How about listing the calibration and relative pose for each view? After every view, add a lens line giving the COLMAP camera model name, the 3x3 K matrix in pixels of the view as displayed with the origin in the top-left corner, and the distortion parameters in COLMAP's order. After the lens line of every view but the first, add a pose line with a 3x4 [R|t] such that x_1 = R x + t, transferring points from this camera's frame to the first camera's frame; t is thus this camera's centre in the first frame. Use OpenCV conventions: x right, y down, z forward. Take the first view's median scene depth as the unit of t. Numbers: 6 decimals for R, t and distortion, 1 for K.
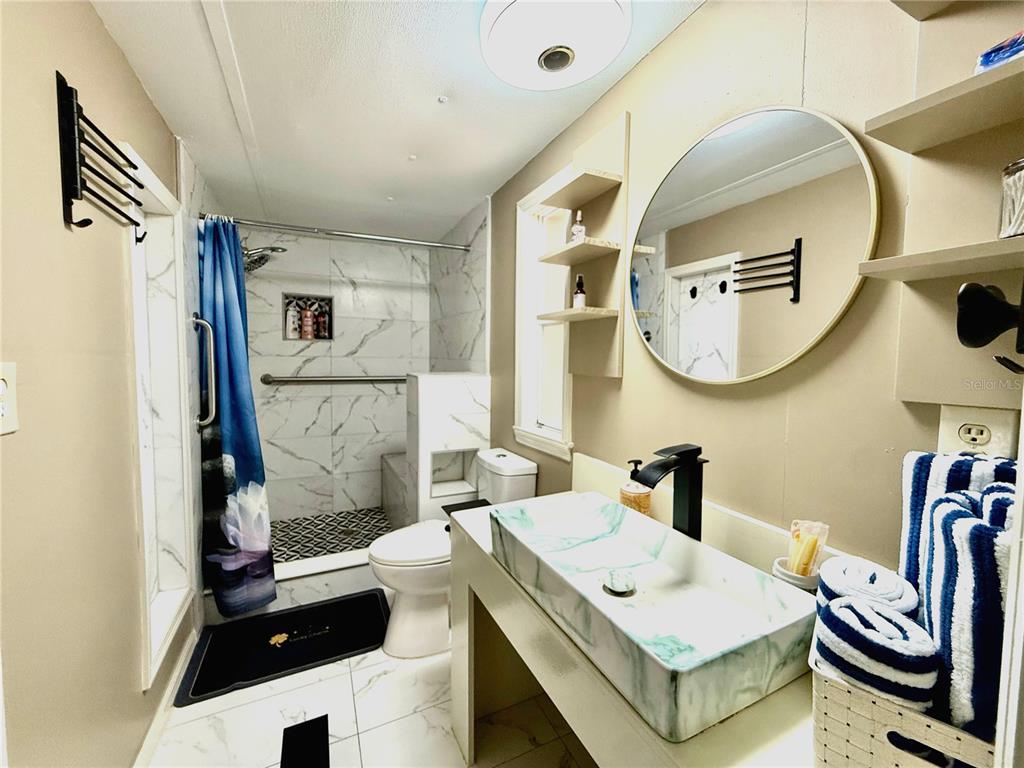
lens RADIAL K [[411.2, 0, 510.4], [0, 411.2, 382.2], [0, 0, 1]] dist [-0.001619, 0.000075]
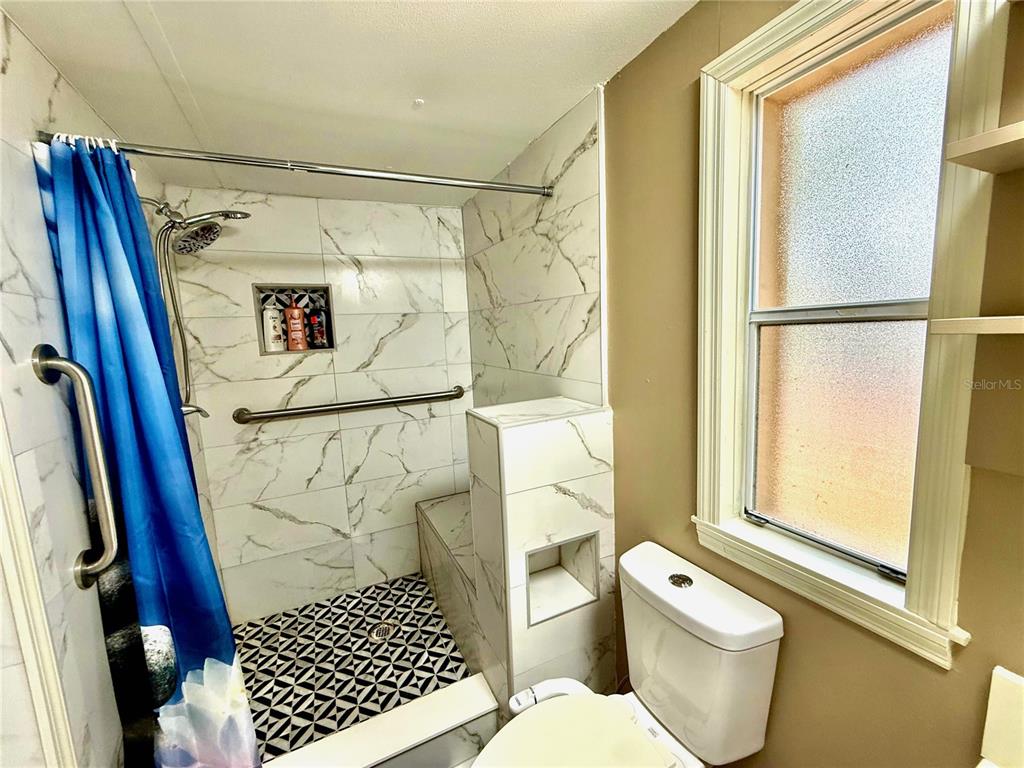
lens RADIAL K [[411.2, 0, 510.4], [0, 411.2, 382.8], [0, 0, 1]] dist [-0.001619, 0.000075]
pose [[0.998257, -0.058768, -0.005487, -0.144190], [0.059004, 0.996015, 0.066872, -0.077000], [0.001535, -0.067079, 0.997746, 0.323487]]
